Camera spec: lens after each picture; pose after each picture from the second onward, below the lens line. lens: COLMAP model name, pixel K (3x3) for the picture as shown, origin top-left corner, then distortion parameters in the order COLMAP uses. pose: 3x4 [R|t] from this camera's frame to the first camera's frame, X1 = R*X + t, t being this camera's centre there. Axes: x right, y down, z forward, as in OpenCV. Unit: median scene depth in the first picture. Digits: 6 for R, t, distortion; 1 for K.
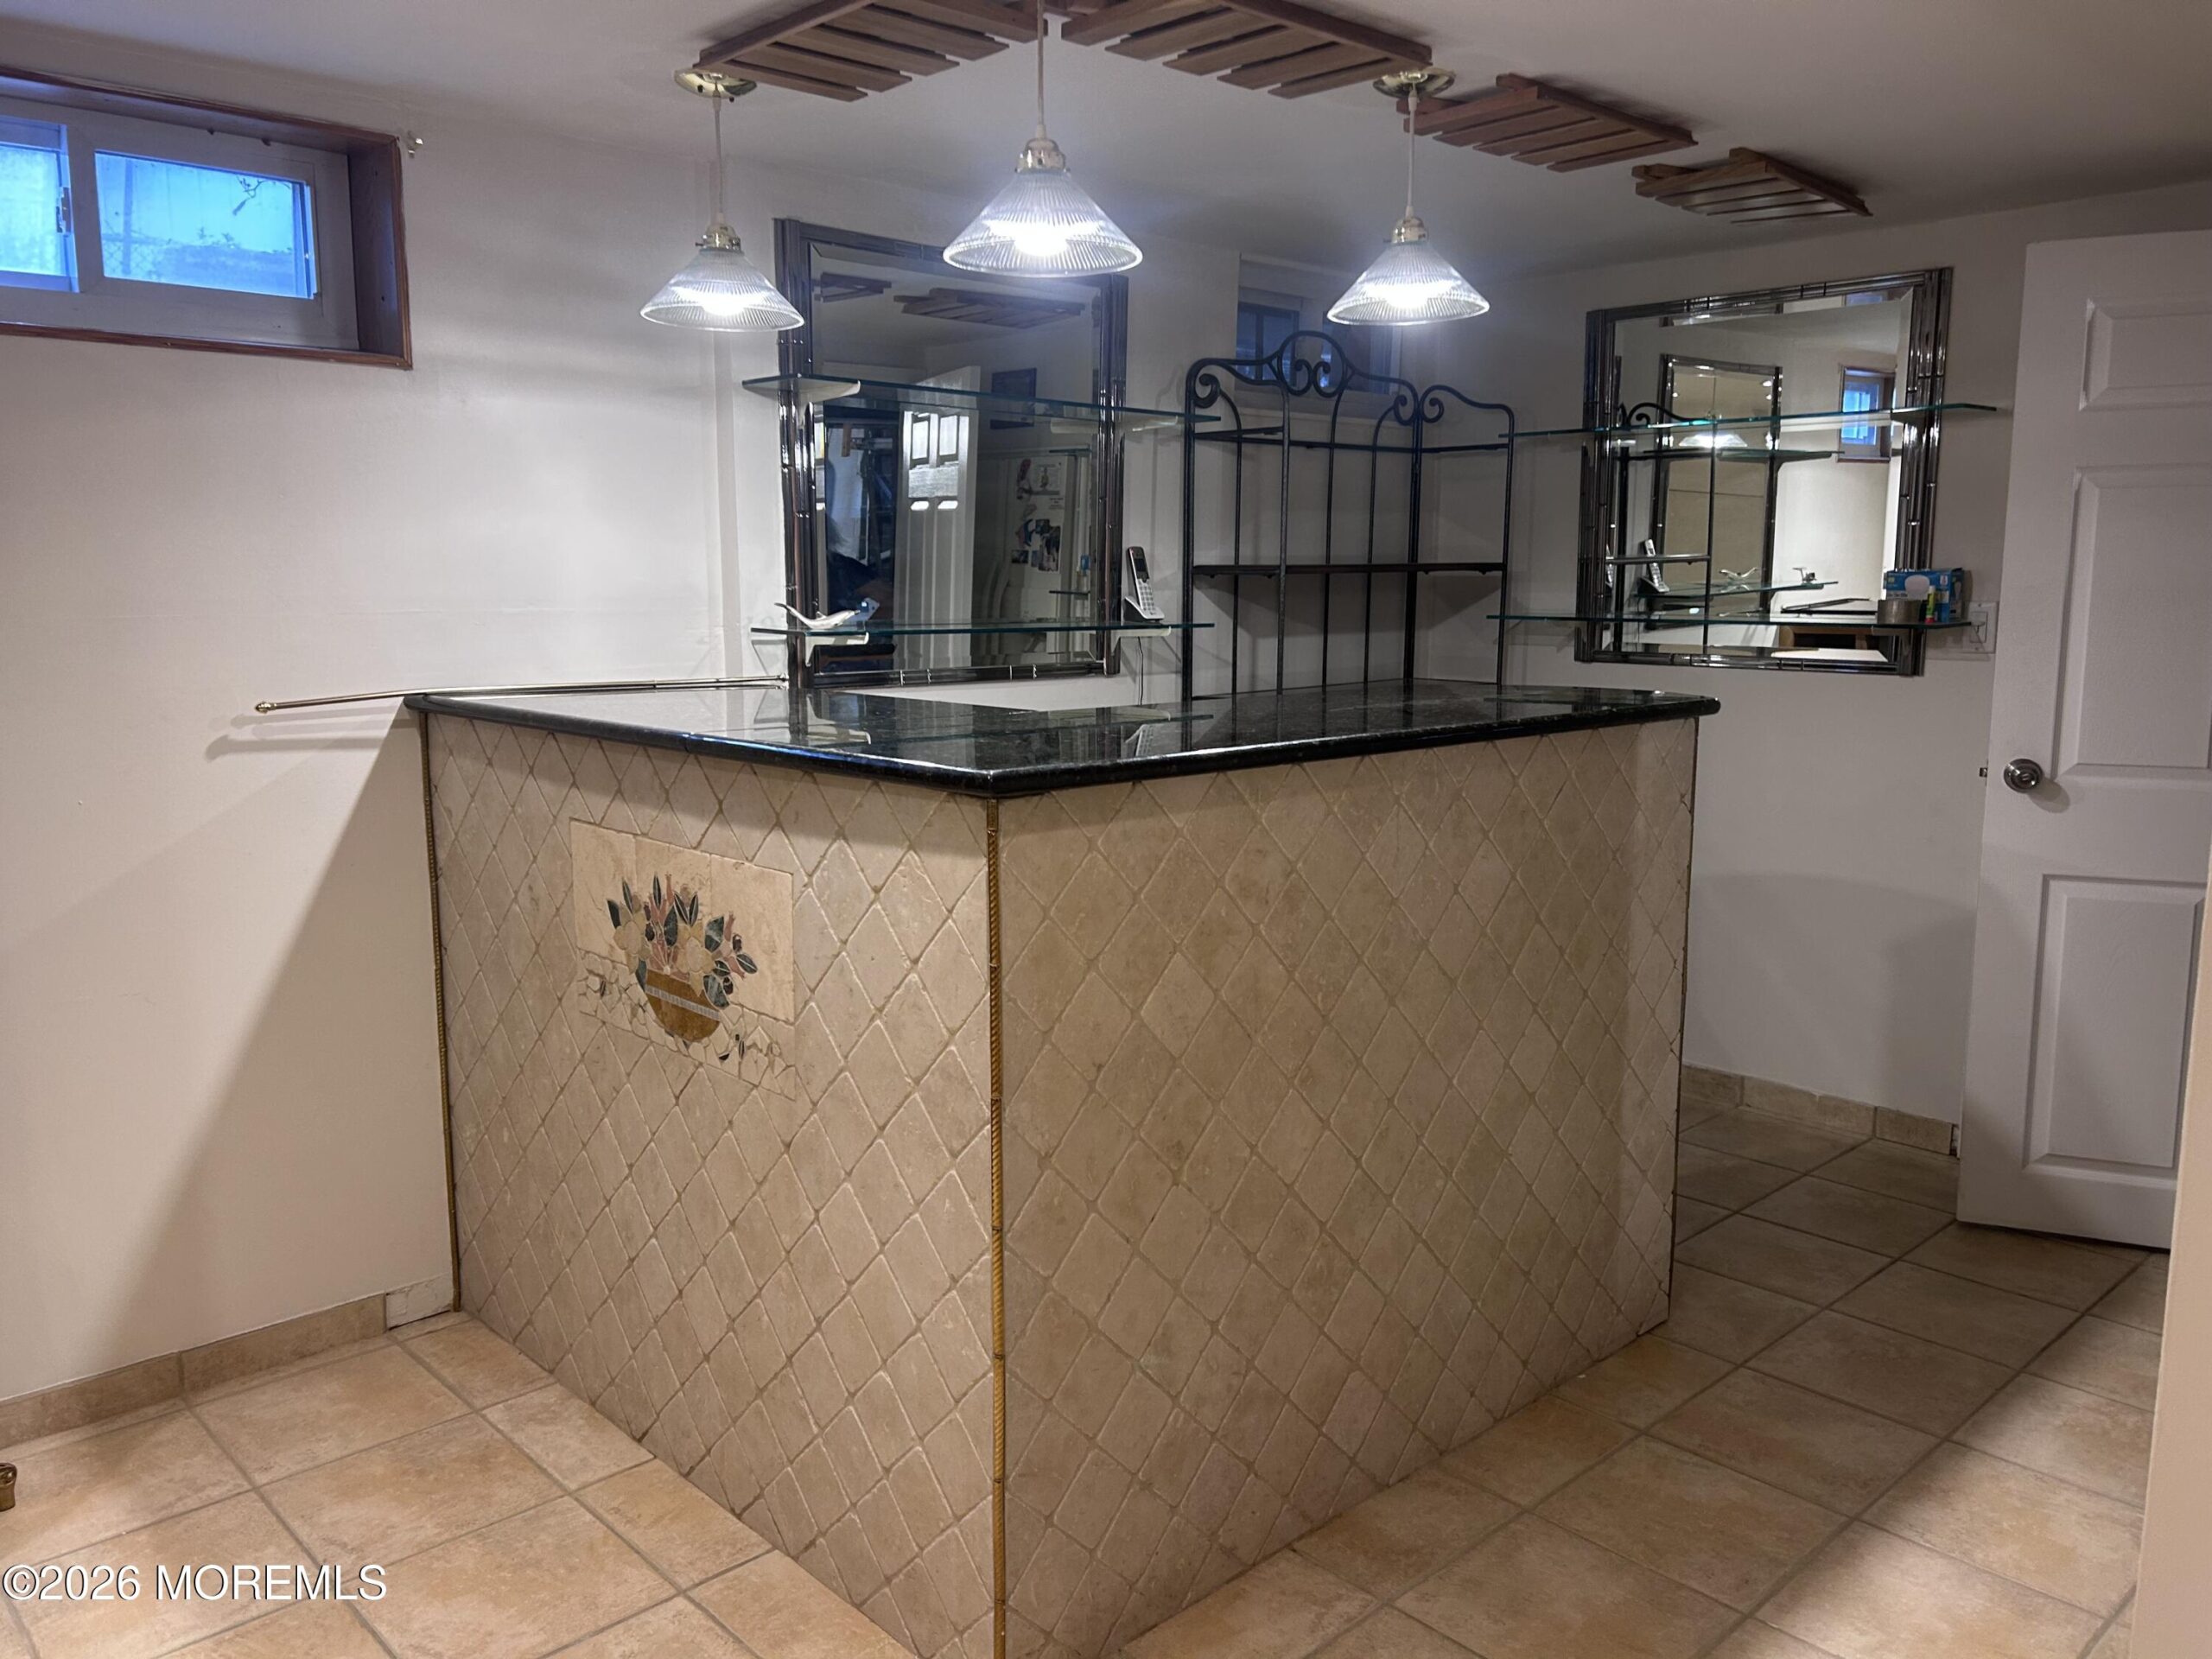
lens RADIAL K [[1670.7, 0, 1105.9], [0, 1670.7, 826.6], [0, 0, 1]] dist [0.048882, -0.002926]
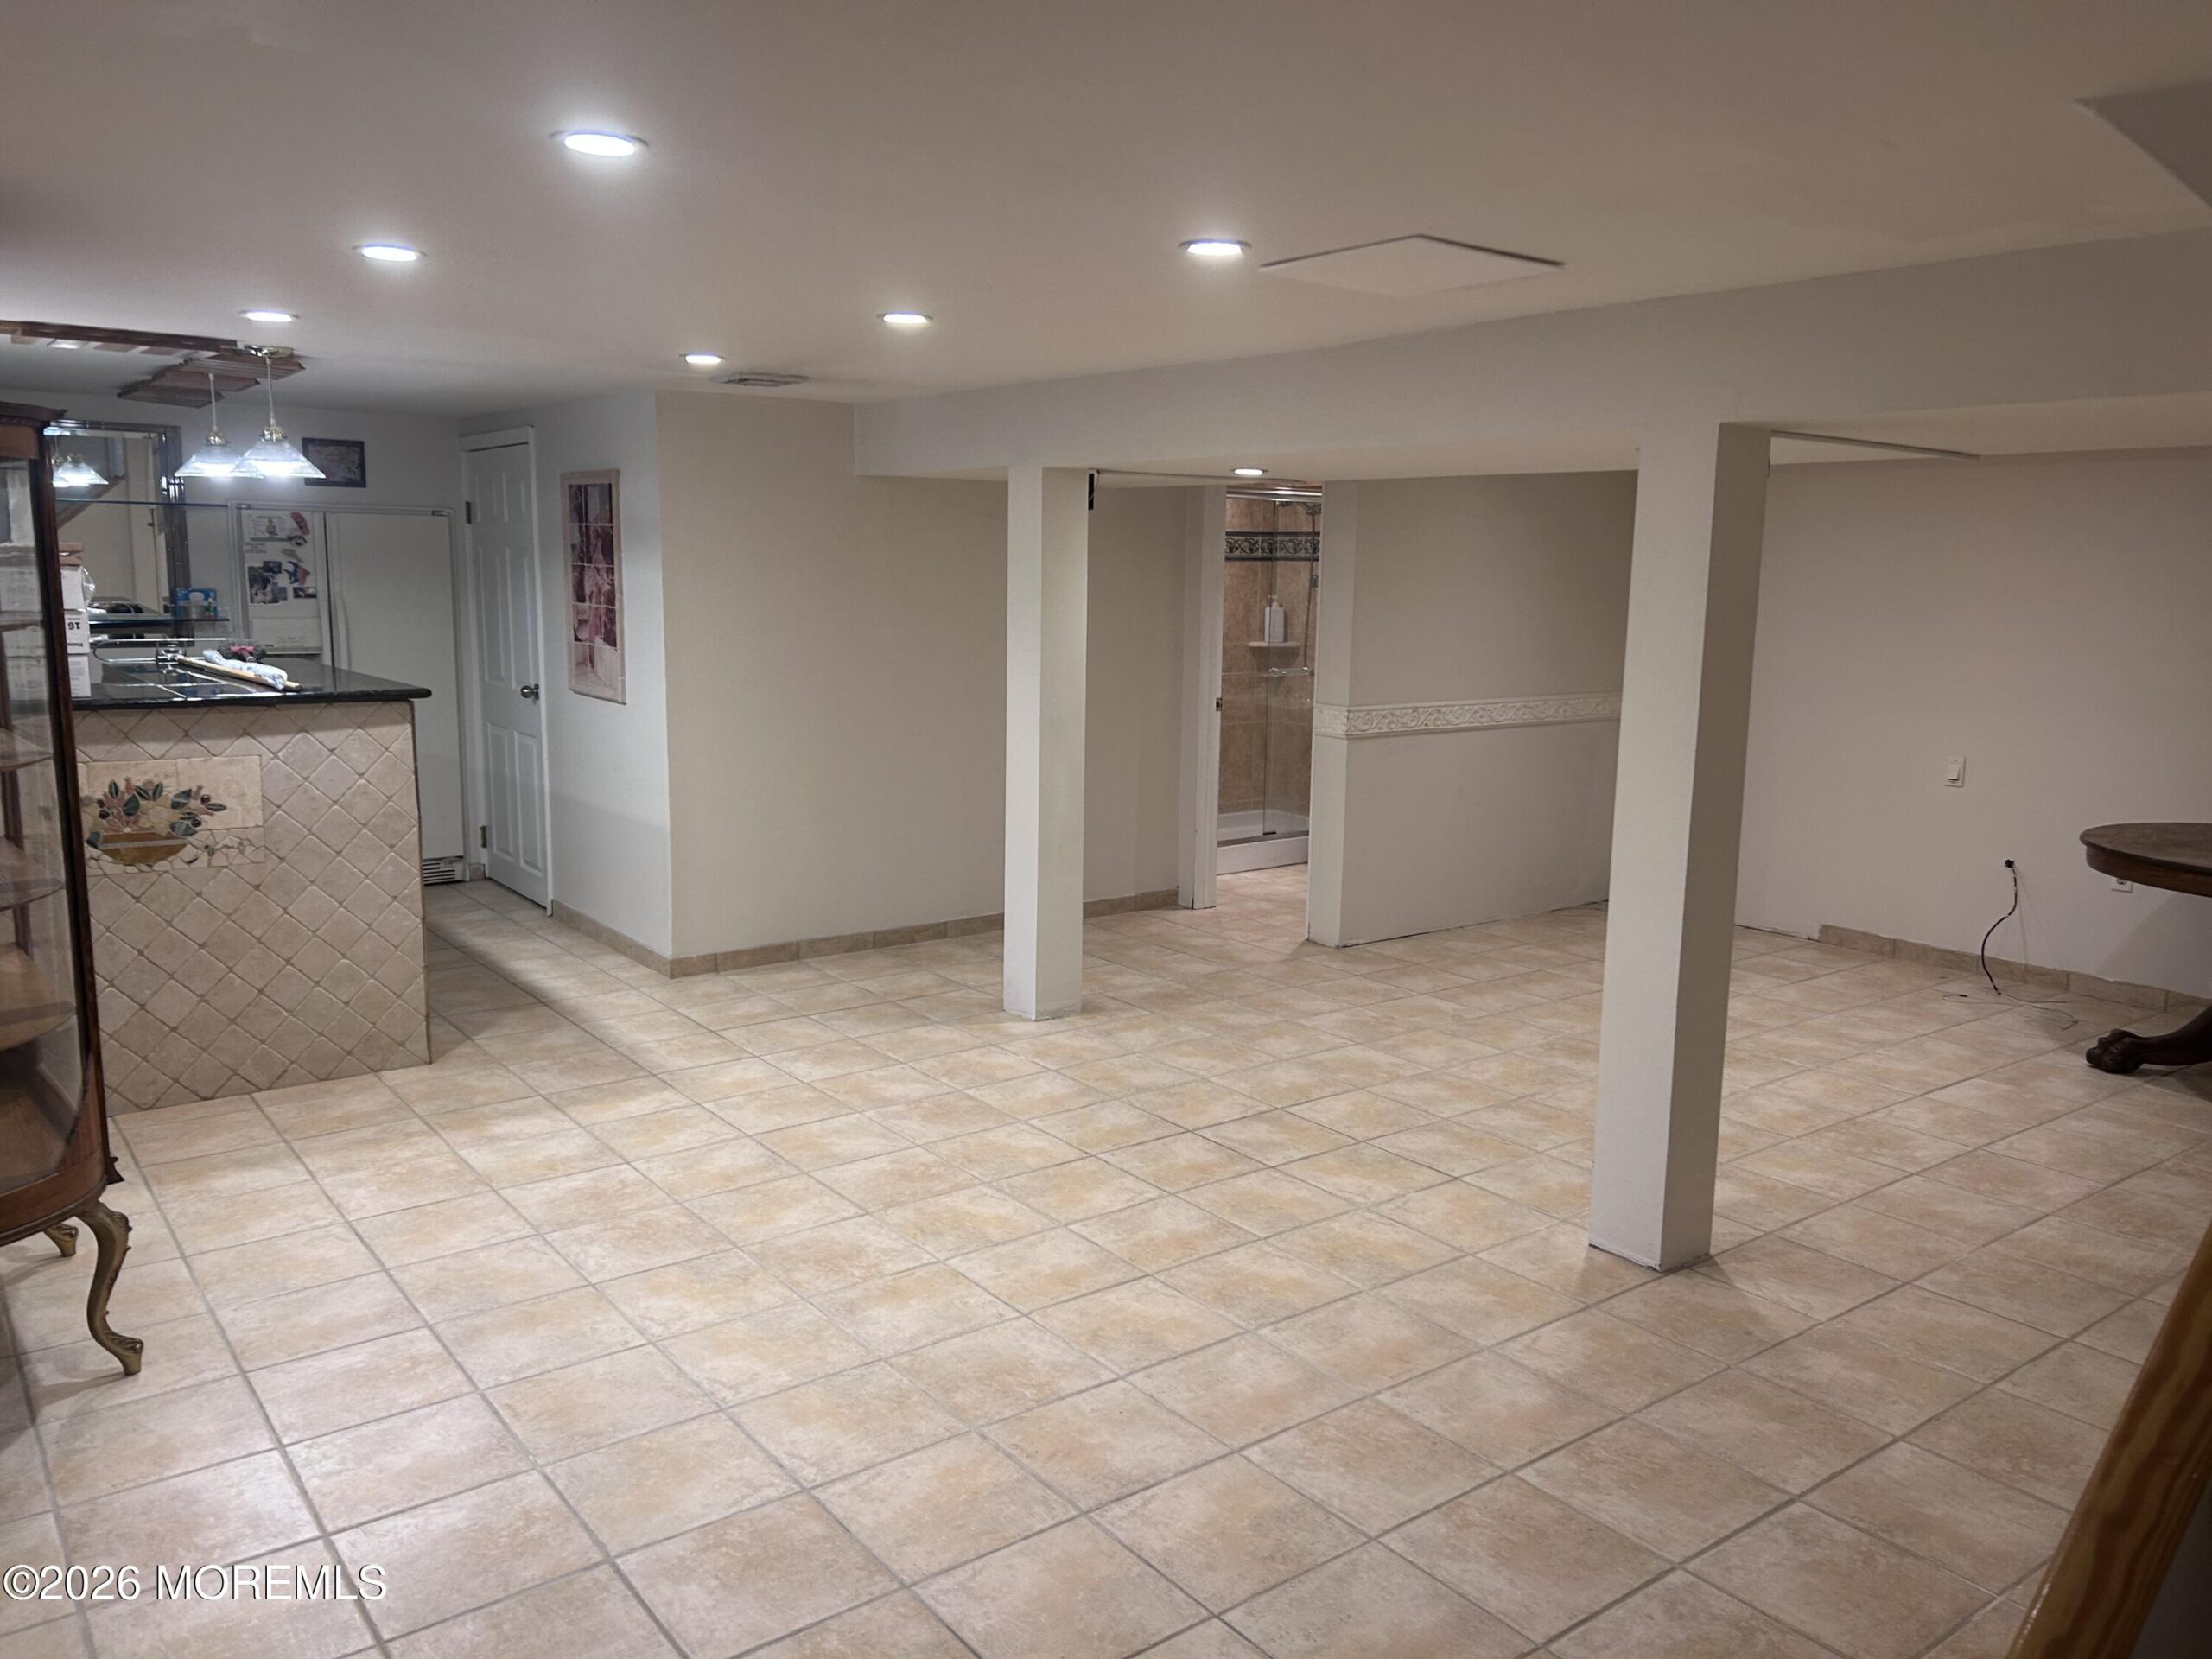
lens RADIAL K [[1670.7, 0, 1104.5], [0, 1670.7, 829.7], [0, 0, 1]] dist [0.048882, -0.002926]
pose [[0.102367, -0.158047, 0.982111, -2.091577], [0.132792, 0.980632, 0.143968, -0.044137], [-0.985843, 0.115679, 0.121372, -0.312182]]
